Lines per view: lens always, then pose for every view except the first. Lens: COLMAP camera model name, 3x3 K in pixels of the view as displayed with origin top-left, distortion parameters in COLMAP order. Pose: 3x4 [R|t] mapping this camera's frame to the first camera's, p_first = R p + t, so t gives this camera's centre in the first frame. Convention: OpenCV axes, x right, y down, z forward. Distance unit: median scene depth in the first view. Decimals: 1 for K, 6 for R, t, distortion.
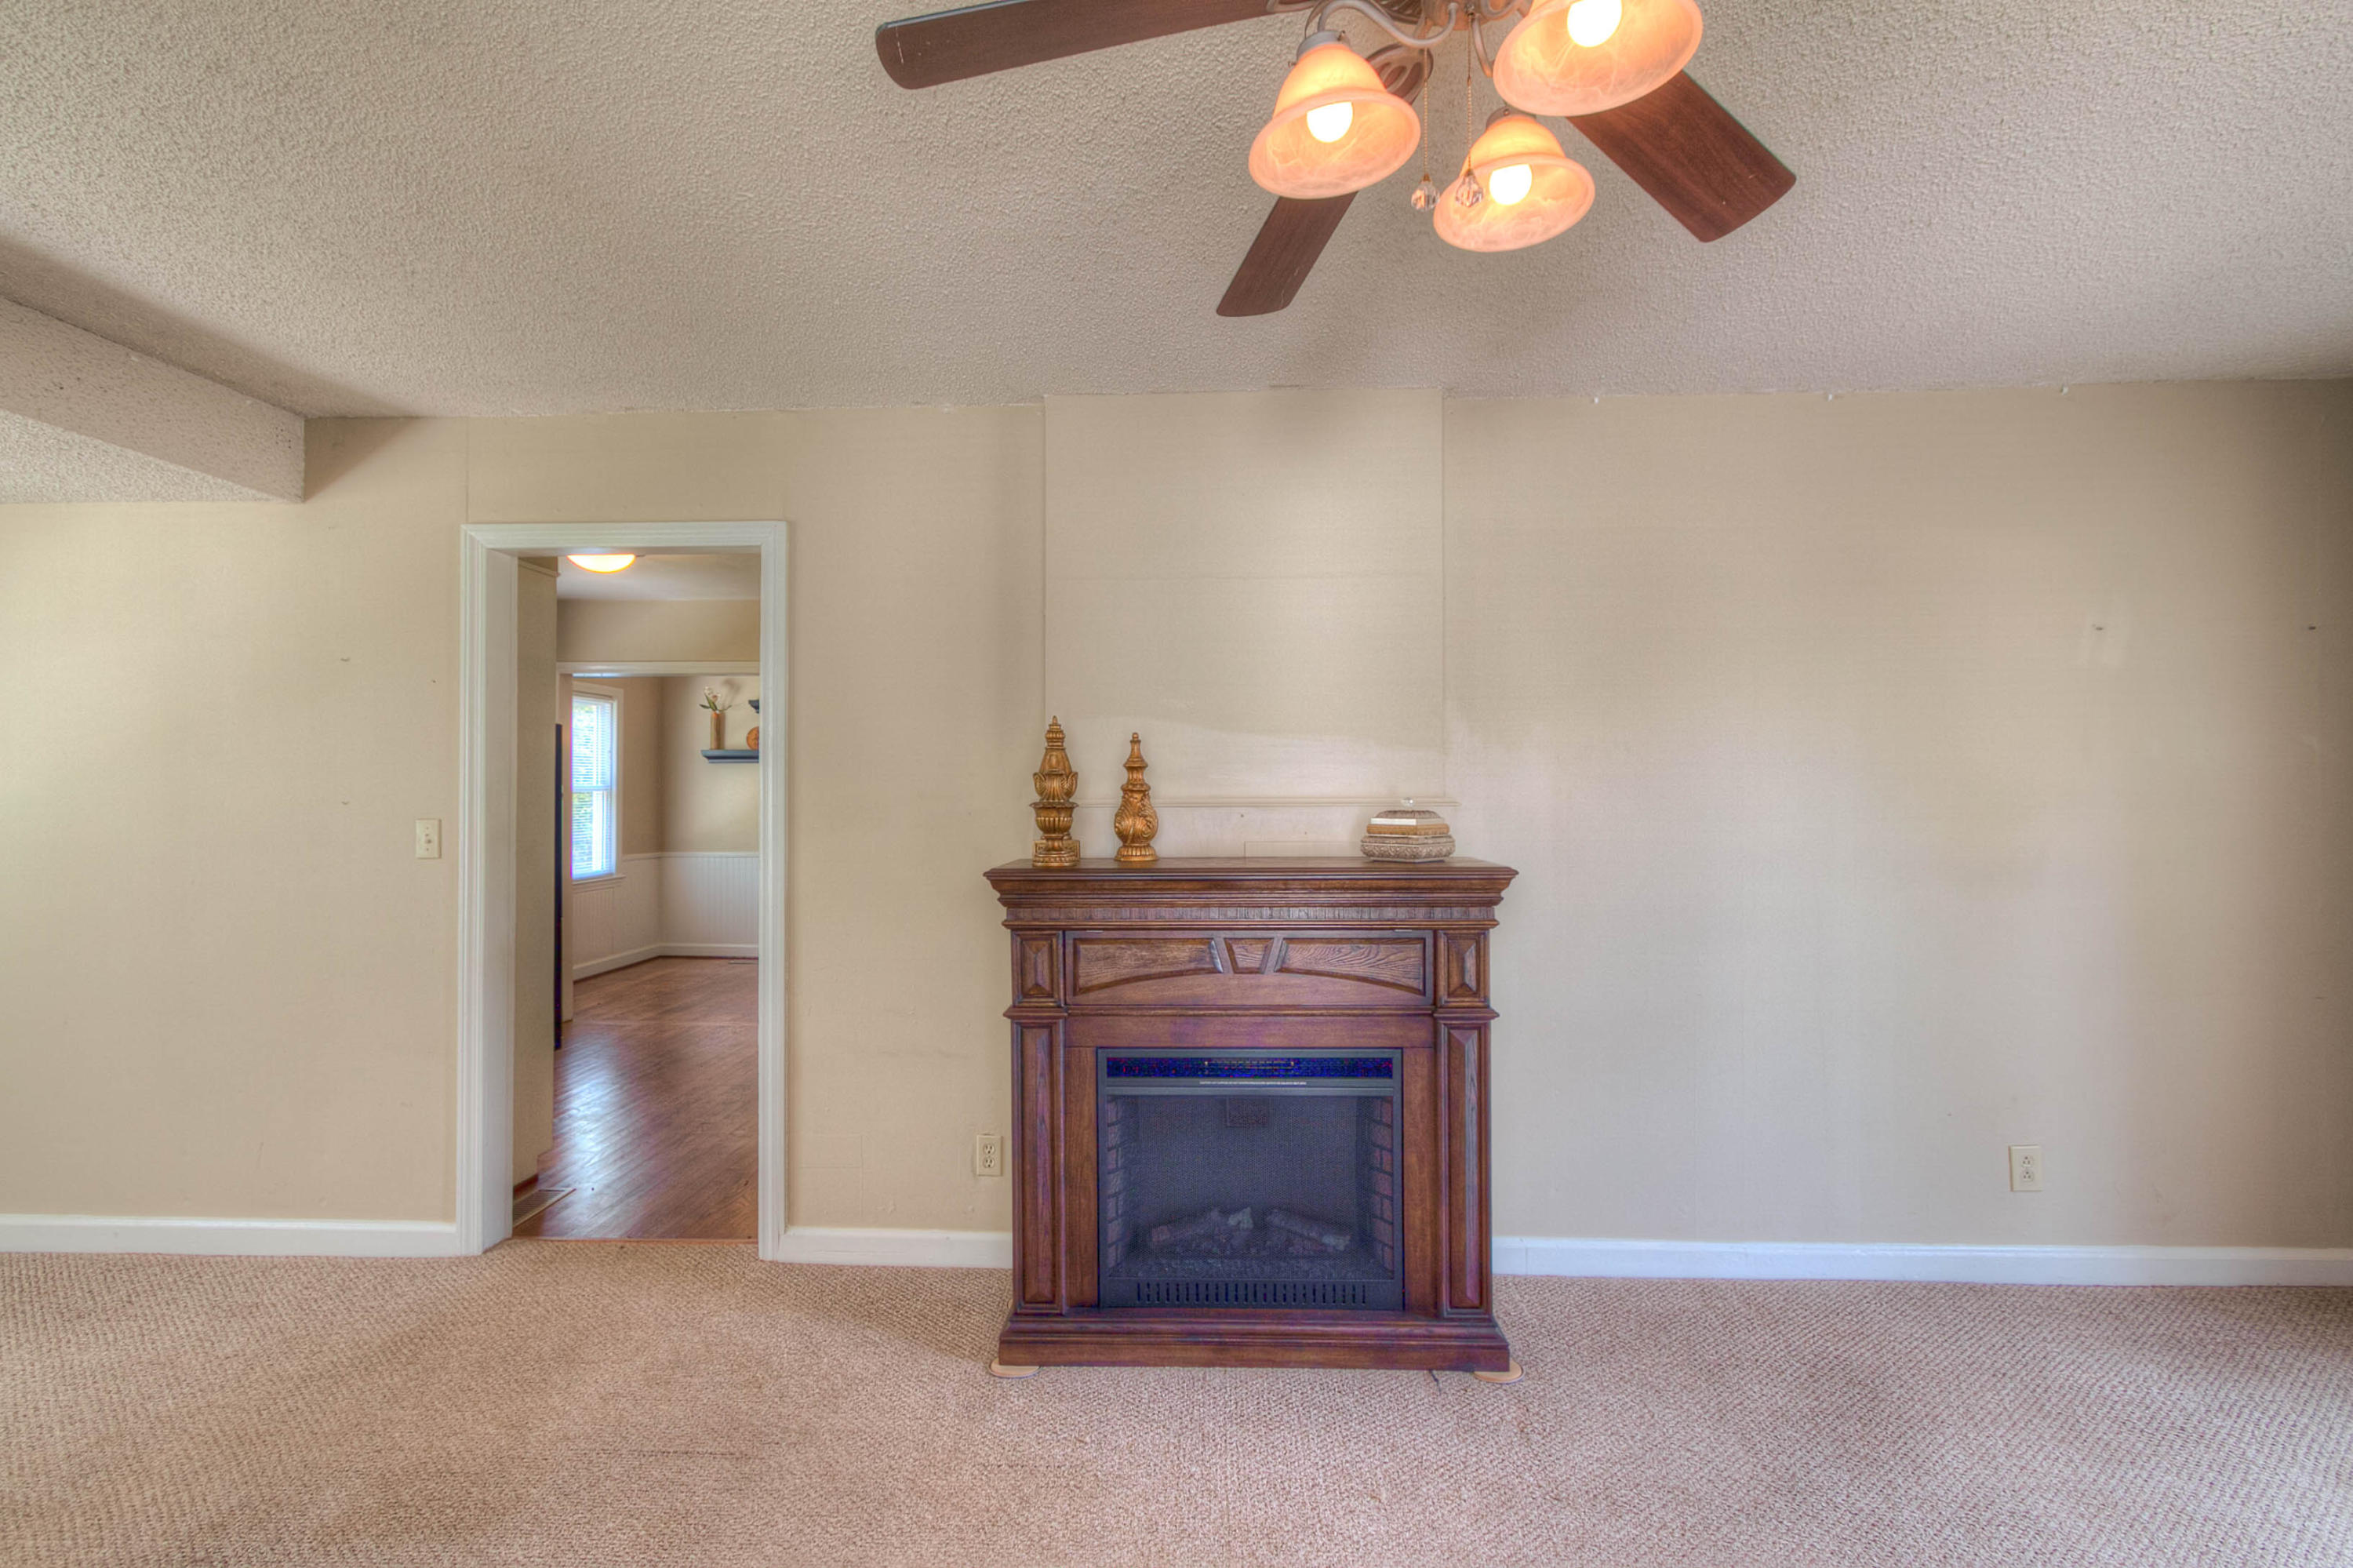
lens RADIAL K [[1082.1, 0, 1176.5], [0, 1082.1, 784.0], [0, 0, 1]] dist [-0.004536, -0.000583]
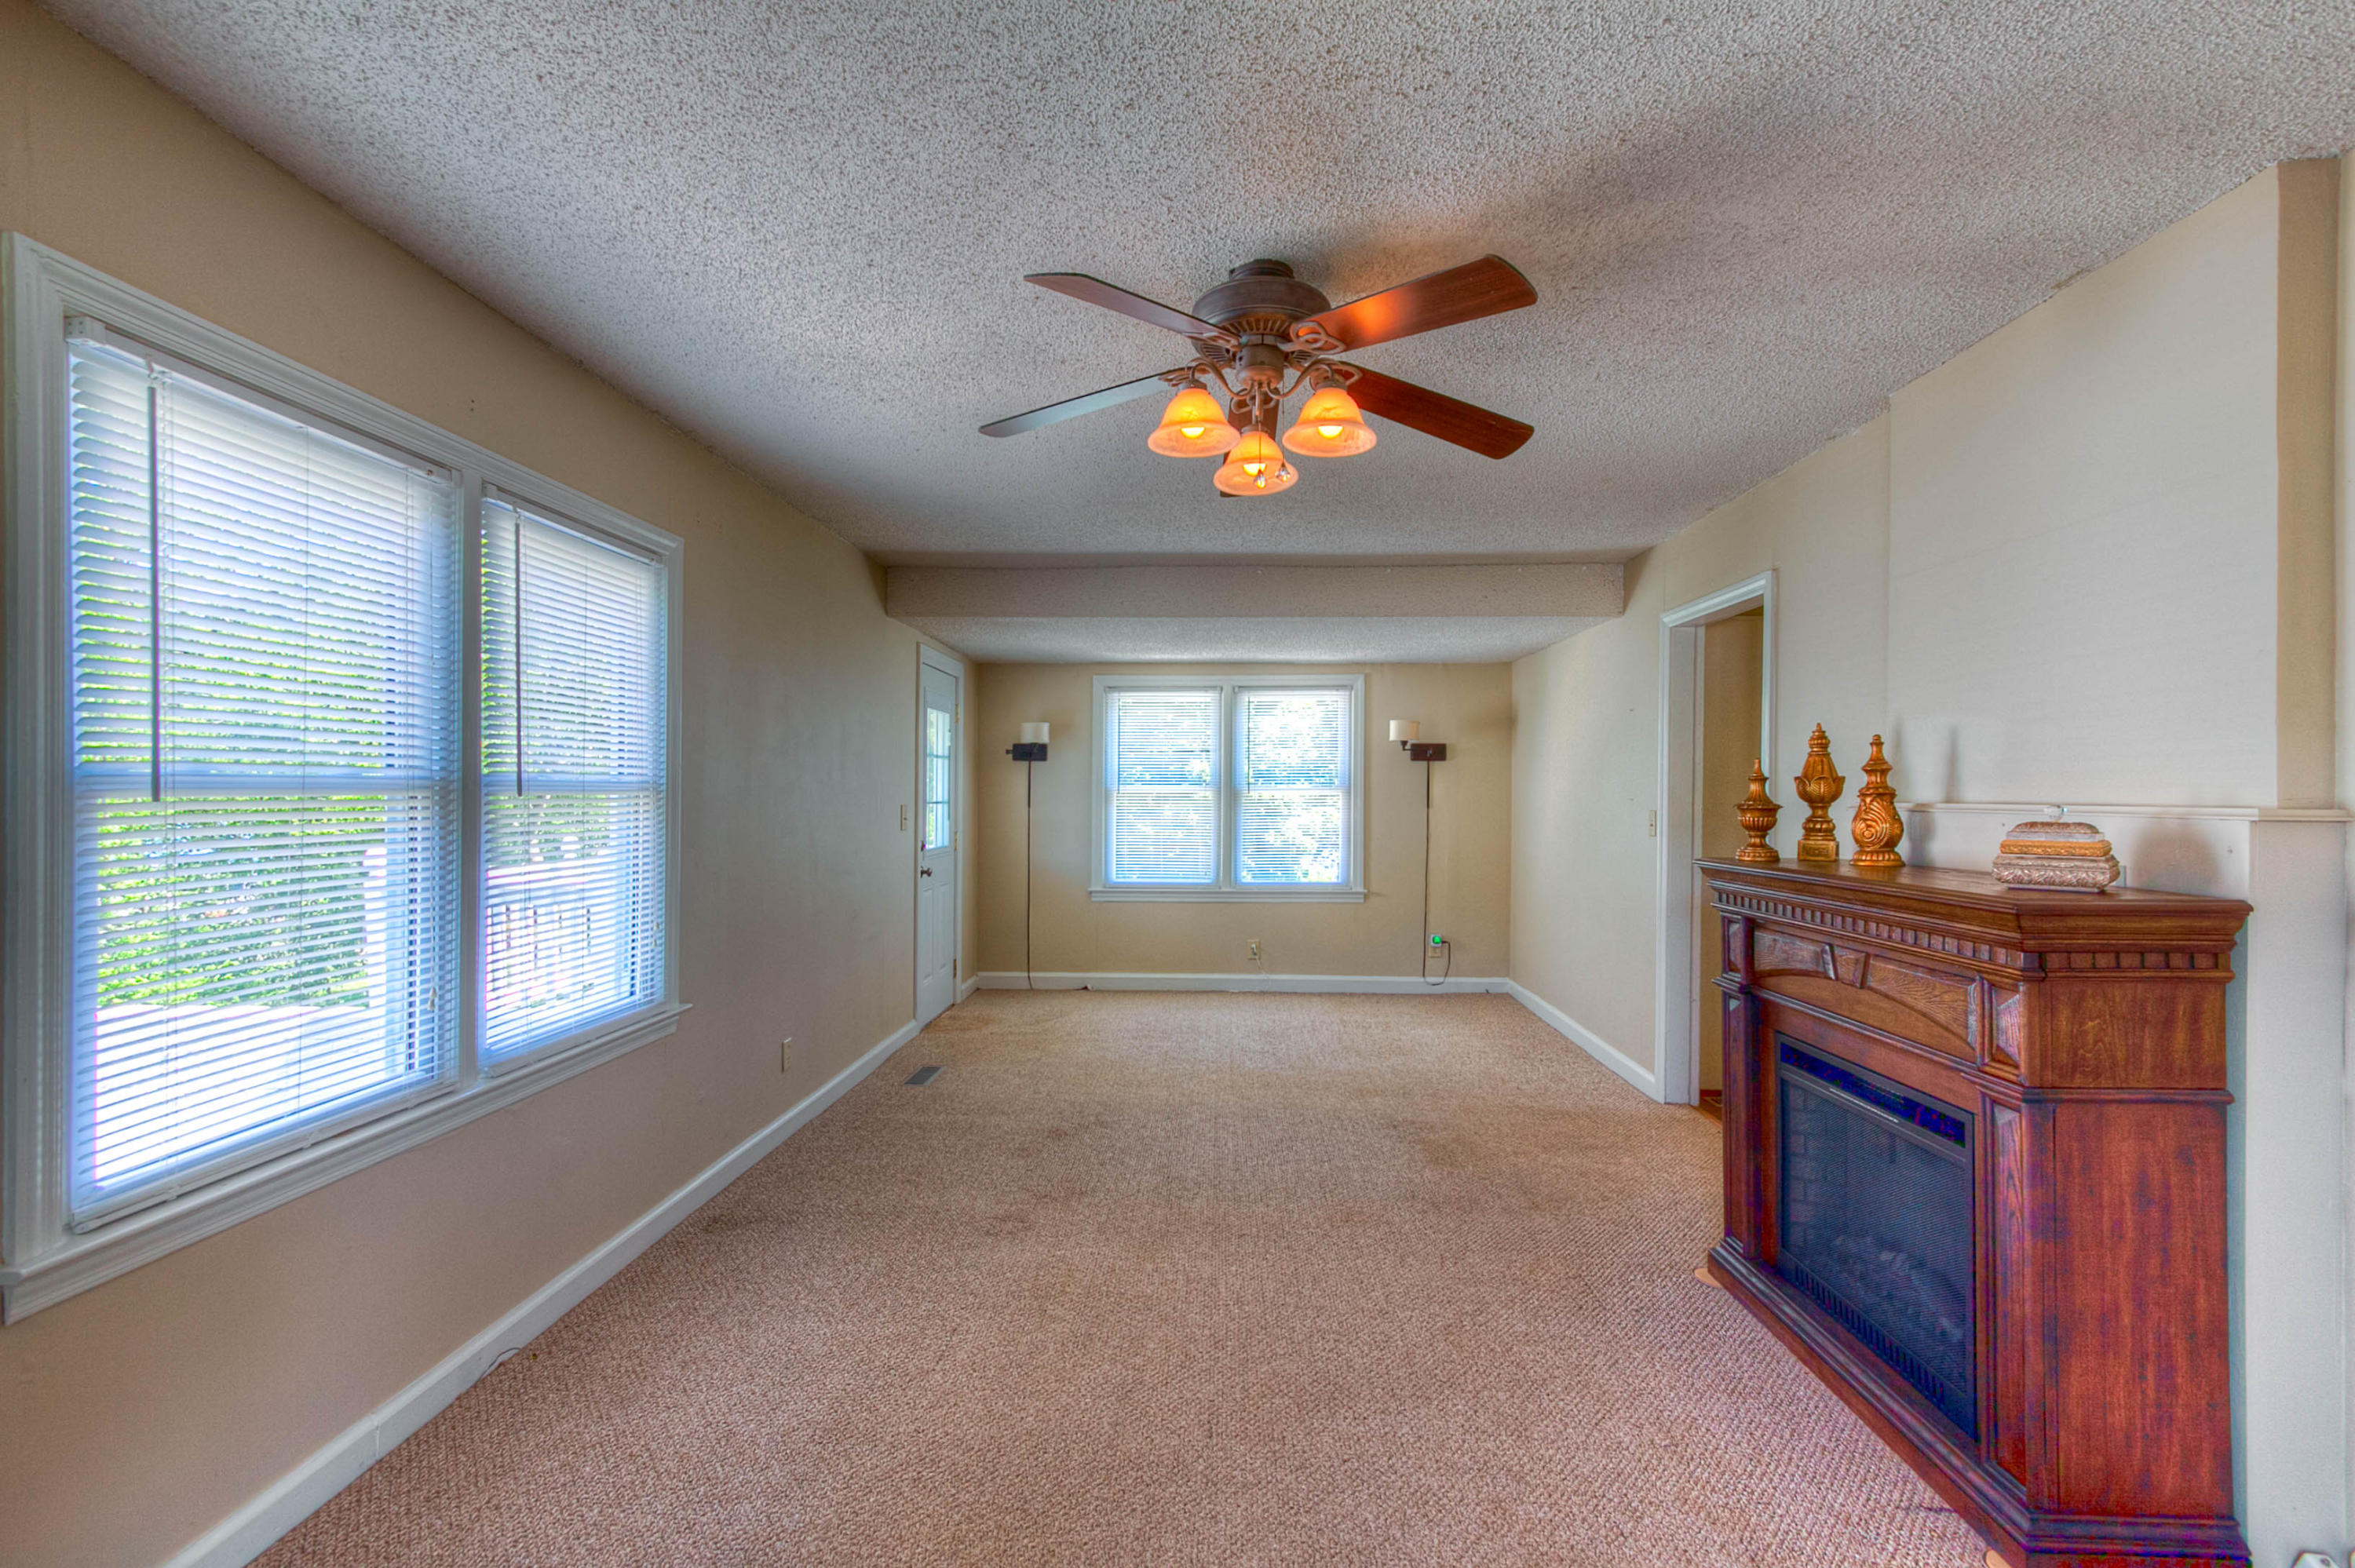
lens RADIAL K [[1082.8, 0, 1177.5], [0, 1082.8, 784.0], [0, 0, 1]] dist [-0.004536, -0.000583]
pose [[-0.017489, -0.002662, -0.999844, 1.034102], [0.000921, 0.999996, -0.002678, -0.000838], [0.999847, -0.000968, -0.017487, 0.425559]]
